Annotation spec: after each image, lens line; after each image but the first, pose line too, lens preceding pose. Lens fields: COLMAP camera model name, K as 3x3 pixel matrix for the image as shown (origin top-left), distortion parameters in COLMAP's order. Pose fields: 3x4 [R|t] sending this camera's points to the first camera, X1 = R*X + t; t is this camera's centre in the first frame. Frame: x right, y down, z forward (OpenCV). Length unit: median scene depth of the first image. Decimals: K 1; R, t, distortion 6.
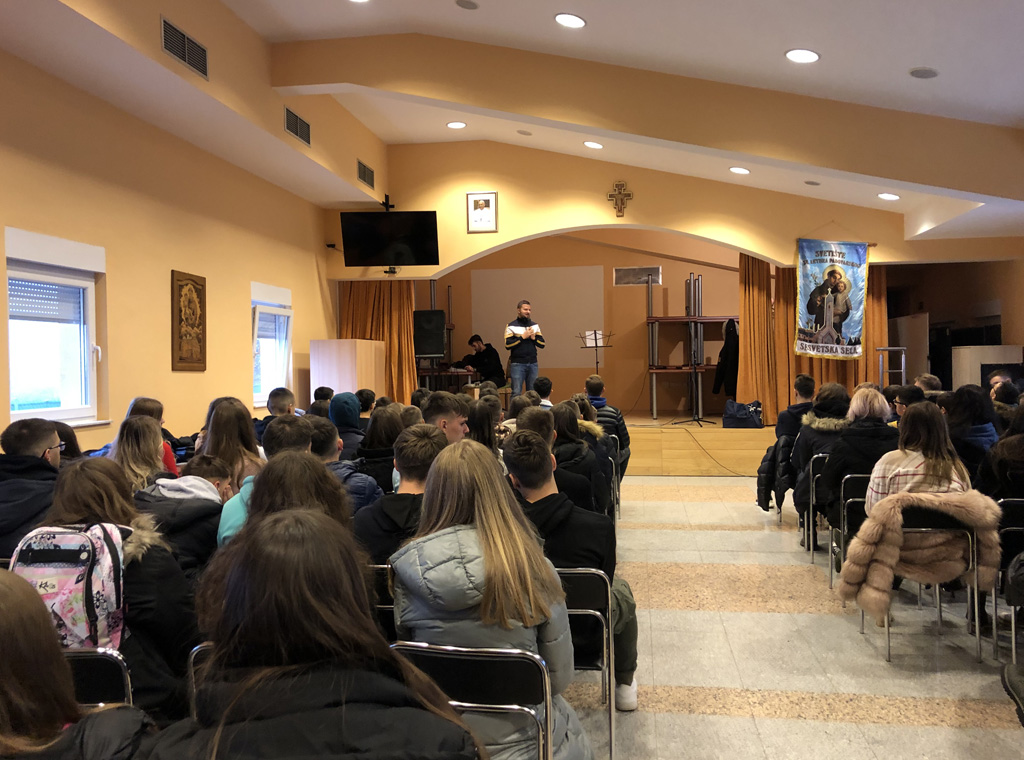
lens RADIAL K [[872.0, 0, 510.7], [0, 872.0, 379.3], [0, 0, 1]] dist [0.068150, -0.007897]
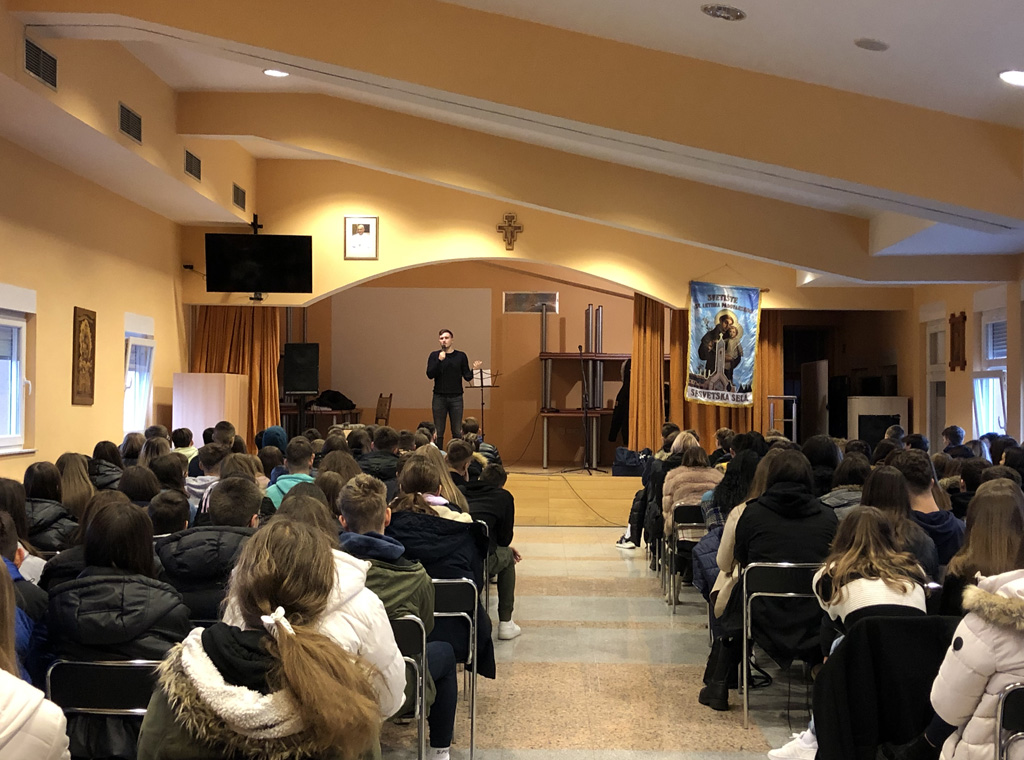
lens RADIAL K [[1470.3, 0, 513.3], [0, 1470.3, 376.9], [0, 0, 1]] dist [0.227464, 0.000000]
pose [[0.992101, 0.025265, 0.122868, -0.062973], [-0.021122, 0.999168, -0.034899, 0.006211], [-0.123647, 0.032028, 0.991809, -0.572519]]
